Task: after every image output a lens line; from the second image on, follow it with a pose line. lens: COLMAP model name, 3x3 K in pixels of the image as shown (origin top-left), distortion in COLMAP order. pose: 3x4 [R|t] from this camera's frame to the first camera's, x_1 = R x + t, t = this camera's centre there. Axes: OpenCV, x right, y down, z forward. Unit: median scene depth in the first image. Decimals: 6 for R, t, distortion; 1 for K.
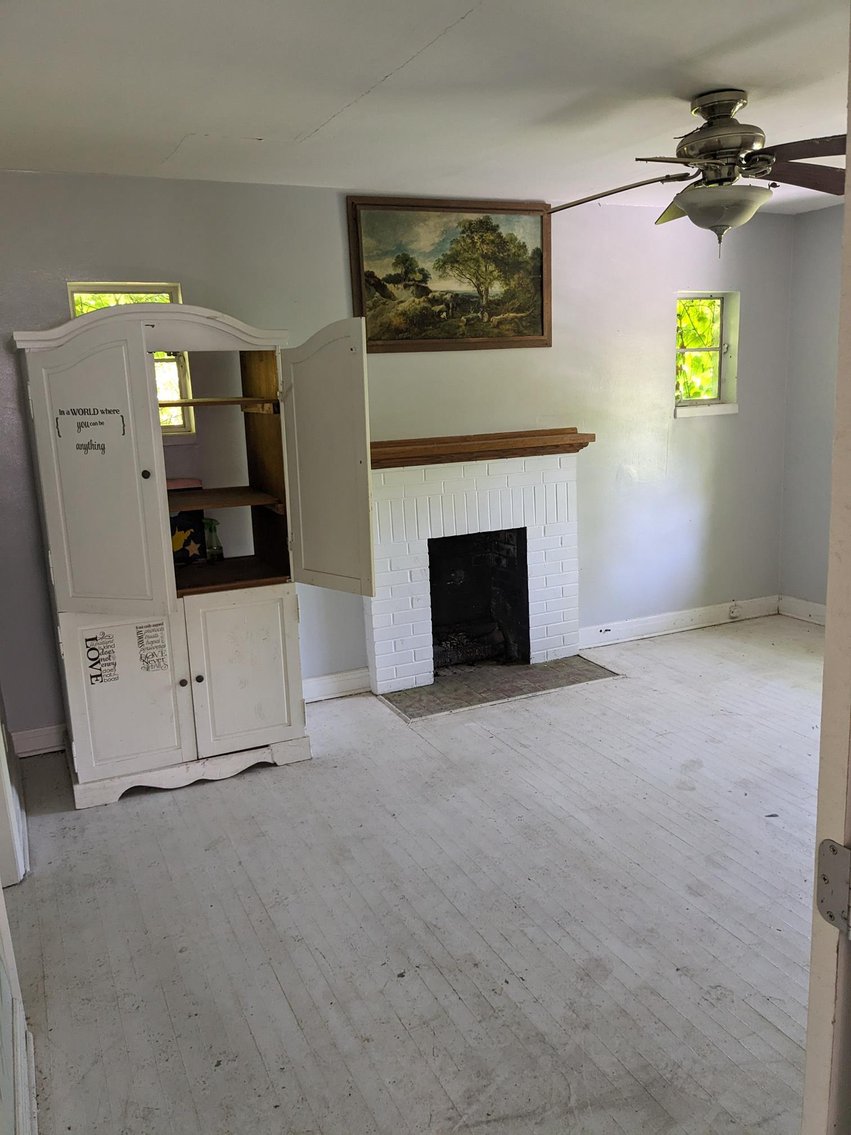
lens RADIAL K [[914.8, 0, 425.8], [0, 914.8, 554.9], [0, 0, 1]] dist [0.017741, -0.009207]
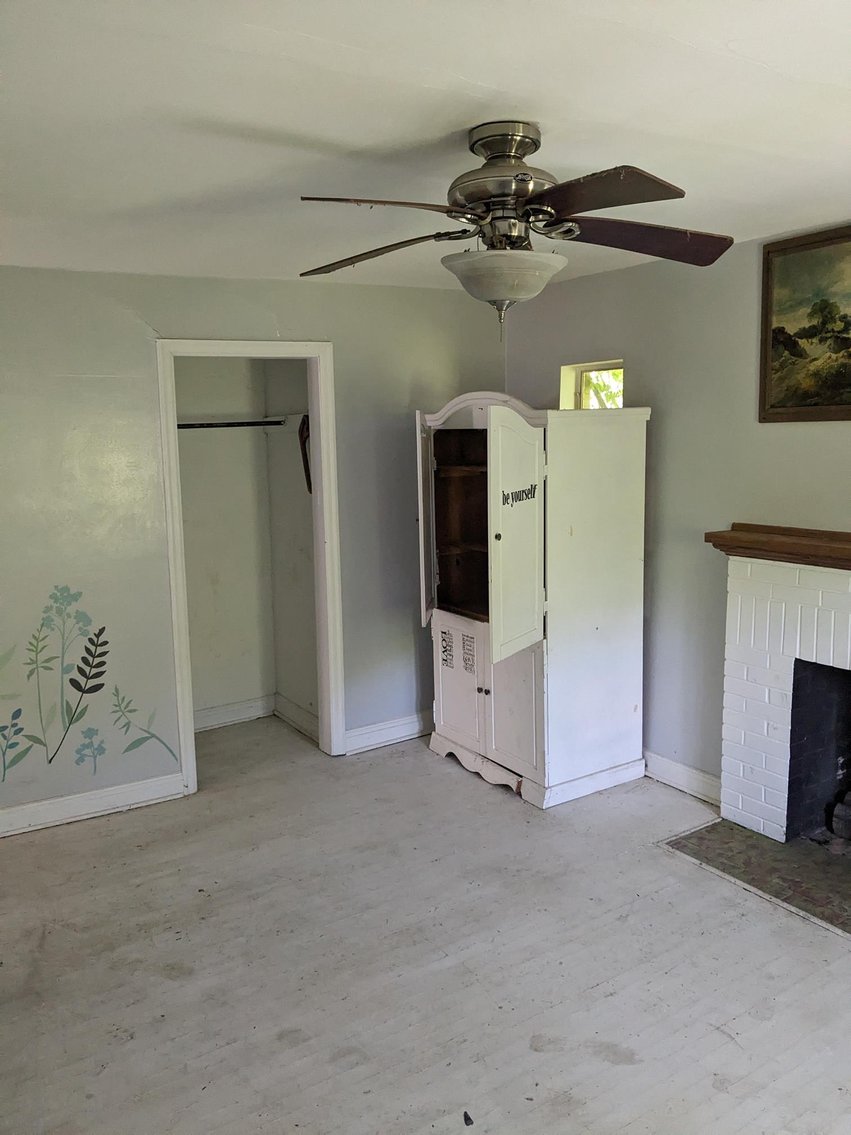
lens RADIAL K [[879.9, 0, 426.4], [0, 879.9, 515.9], [0, 0, 1]] dist [0.036034, -0.054498]
pose [[0.145708, 0.130229, -0.980719, 0.707237], [-0.177907, 0.978588, 0.103514, -0.165064], [0.973200, 0.159394, 0.165756, 0.573495]]
